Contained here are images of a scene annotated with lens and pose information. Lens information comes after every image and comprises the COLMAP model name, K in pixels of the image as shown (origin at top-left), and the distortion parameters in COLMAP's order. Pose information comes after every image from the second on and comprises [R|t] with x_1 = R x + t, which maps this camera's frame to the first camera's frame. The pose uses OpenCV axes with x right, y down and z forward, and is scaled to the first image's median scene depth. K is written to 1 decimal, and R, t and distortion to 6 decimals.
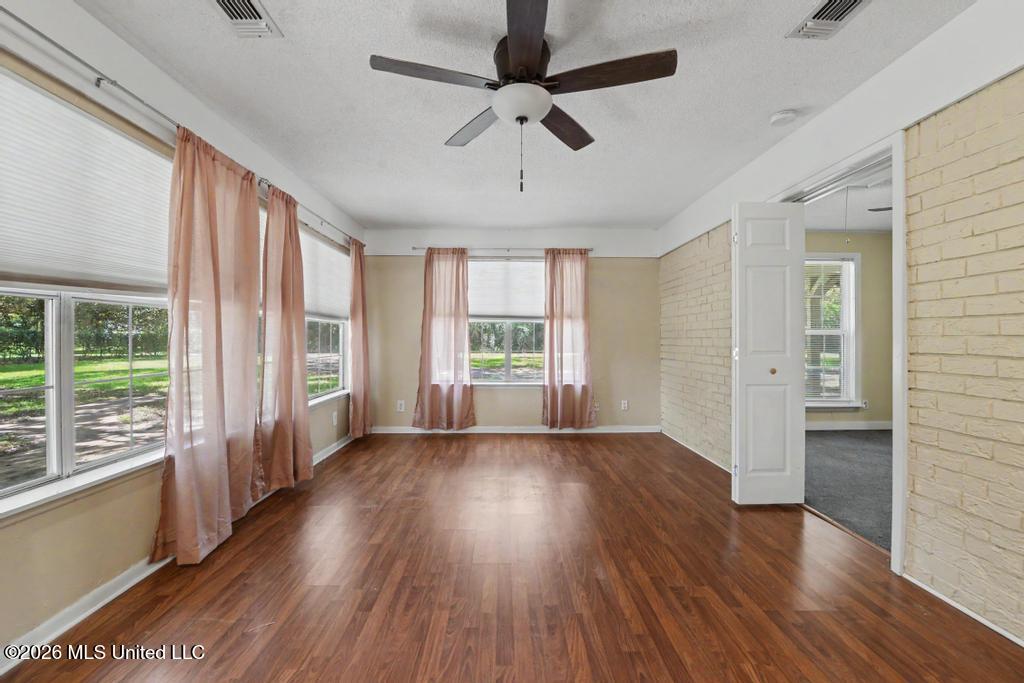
lens RADIAL K [[420.5, 0, 512.8], [0, 420.5, 343.8], [0, 0, 1]] dist [-0.009879, -0.002191]
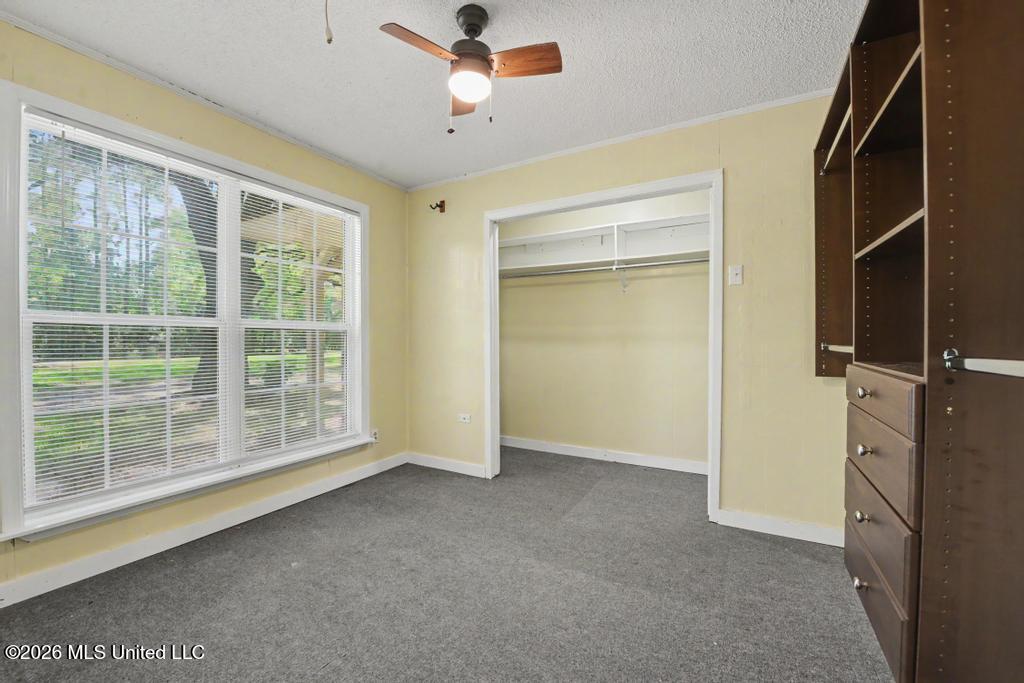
lens RADIAL K [[420.5, 0, 511.3], [0, 420.5, 340.0], [0, 0, 1]] dist [-0.009879, -0.002191]
pose [[0.507002, -0.002380, 0.861942, 0.371257], [-0.001409, 0.999993, 0.003590, -0.009270], [-0.861944, -0.003035, 0.506995, 0.461770]]
